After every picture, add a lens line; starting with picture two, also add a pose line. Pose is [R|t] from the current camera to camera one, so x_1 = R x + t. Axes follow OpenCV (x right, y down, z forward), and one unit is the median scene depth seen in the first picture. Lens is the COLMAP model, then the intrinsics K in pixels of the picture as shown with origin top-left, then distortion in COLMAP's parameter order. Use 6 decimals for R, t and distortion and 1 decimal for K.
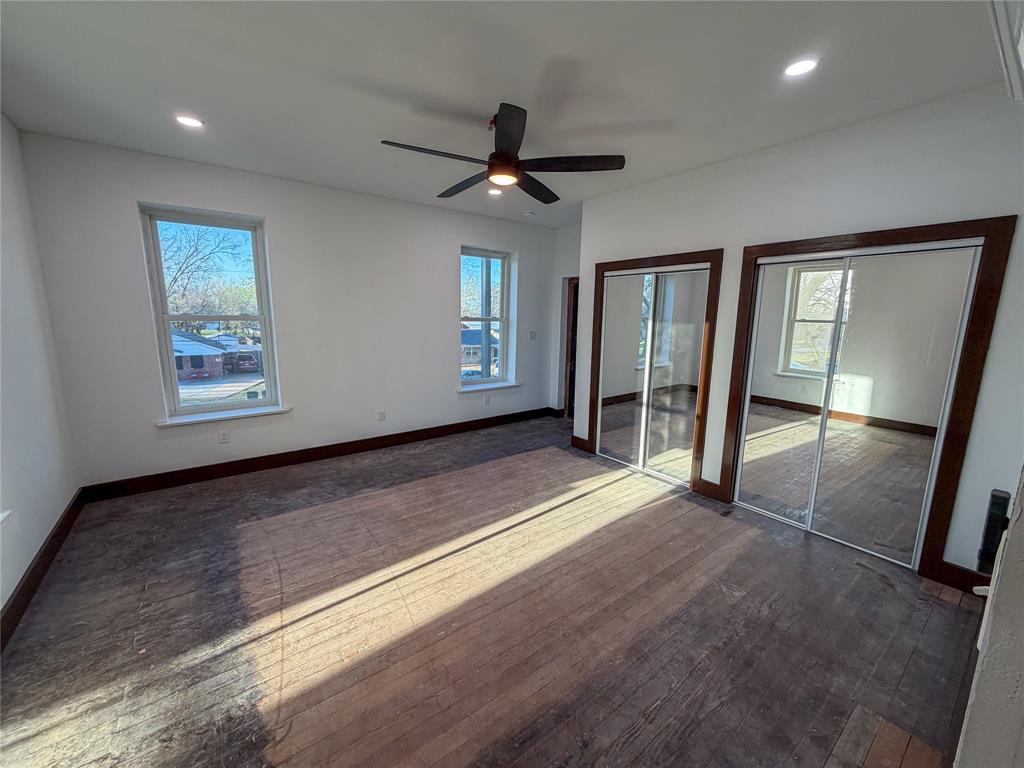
lens RADIAL K [[408.4, 0, 511.1], [0, 408.4, 385.1], [0, 0, 1]] dist [-0.000271, 0.000036]
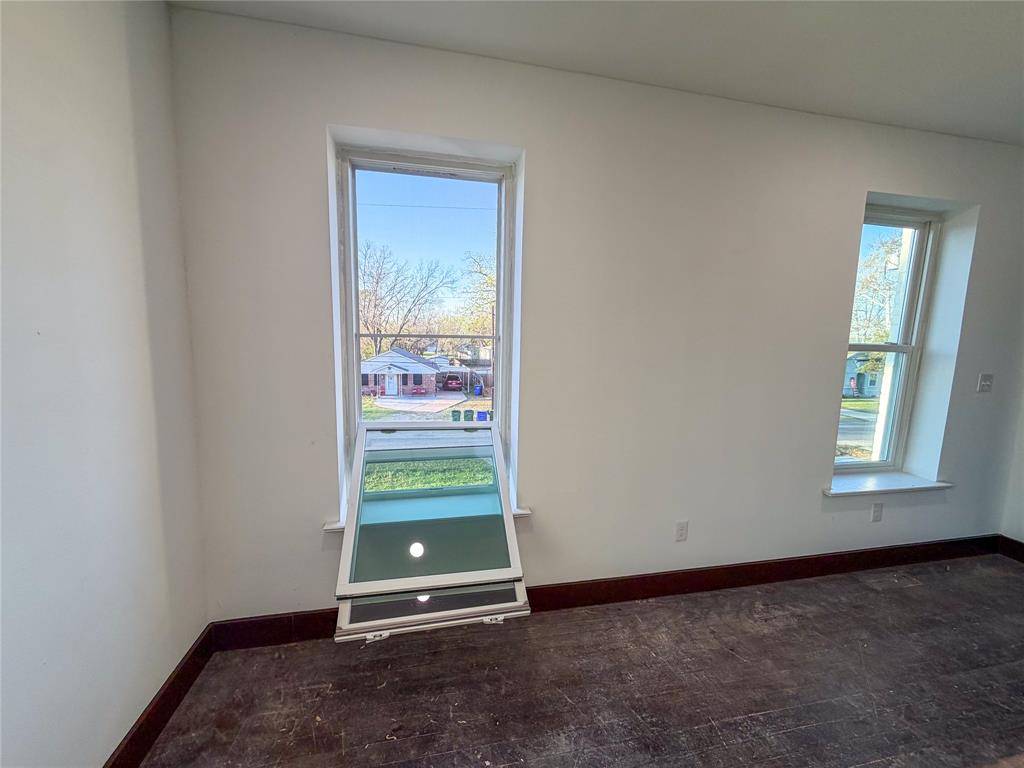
lens RADIAL K [[408.4, 0, 511.8], [0, 408.4, 385.3], [0, 0, 1]] dist [-0.000271, 0.000036]
pose [[0.907116, 0.054893, -0.417285, -0.427227], [-0.081276, 0.995643, -0.045709, -0.092772], [0.412958, 0.075378, 0.907625, 0.606585]]
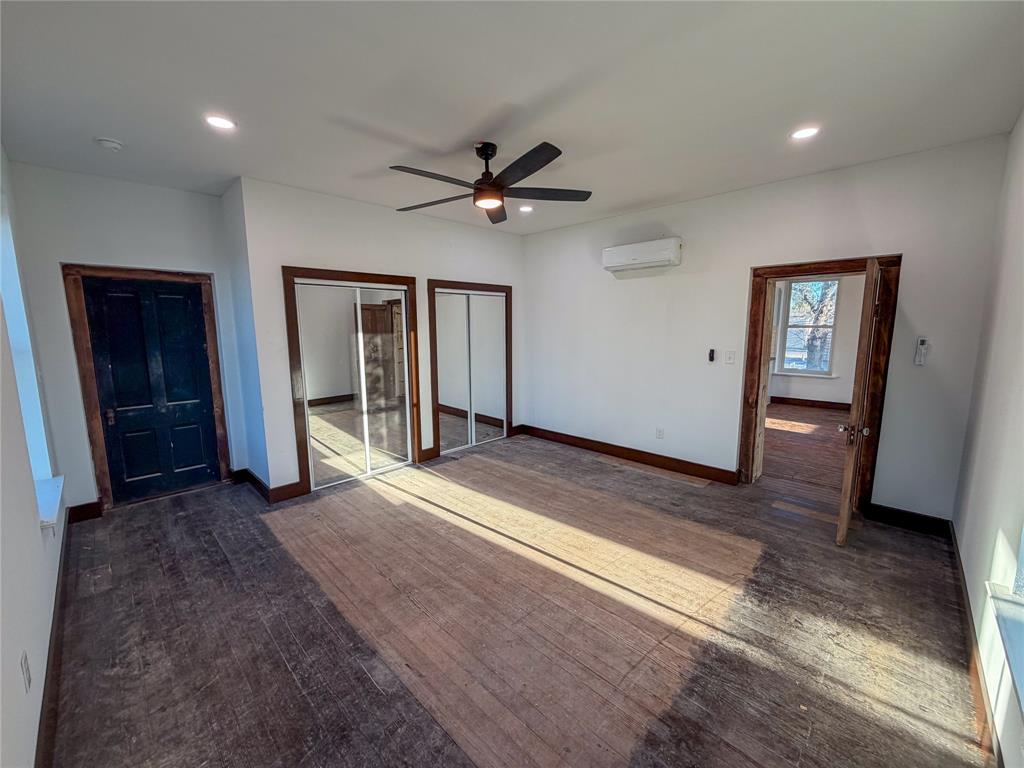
lens RADIAL K [[408.4, 0, 508.7], [0, 408.4, 386.8], [0, 0, 1]] dist [-0.000271, 0.000036]
pose [[-0.148597, -0.160257, 0.975826, -0.881257], [0.175107, 0.966924, 0.185460, -0.173187], [-0.973271, 0.198432, -0.115620, 0.895652]]
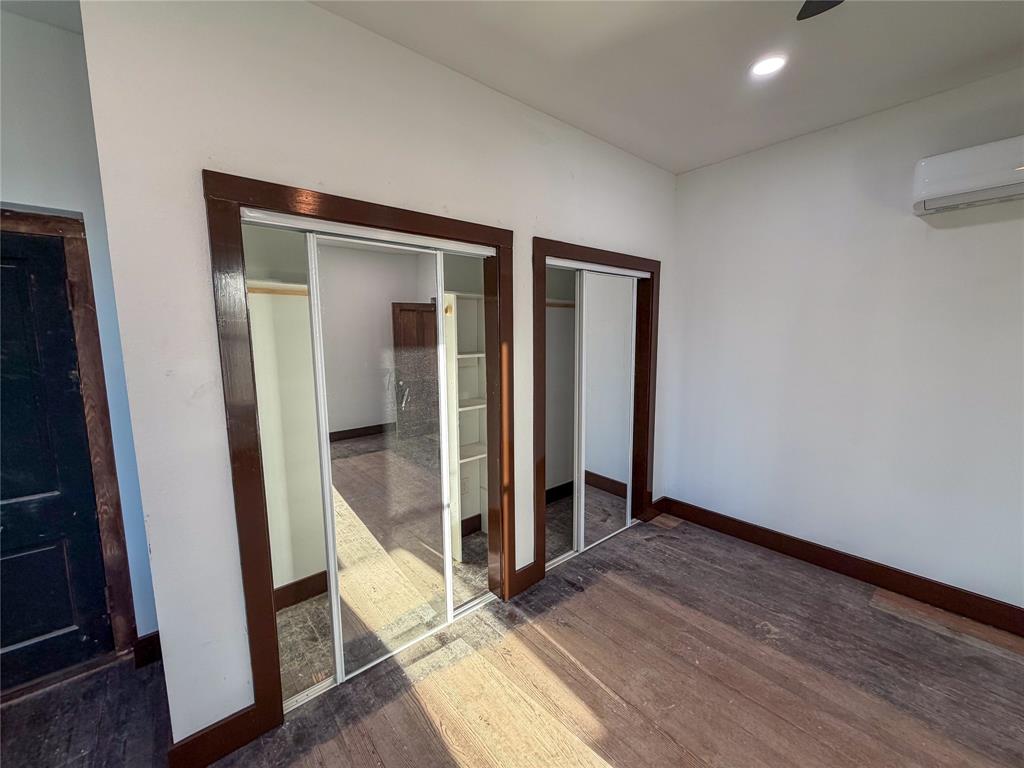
lens RADIAL K [[408.4, 0, 507.9], [0, 408.4, 385.0], [0, 0, 1]] dist [-0.000271, 0.000036]
pose [[-0.059429, -0.136278, 0.988886, -0.167776], [0.183168, 0.972329, 0.145004, -0.181788], [-0.981284, 0.189750, -0.032823, 1.039981]]
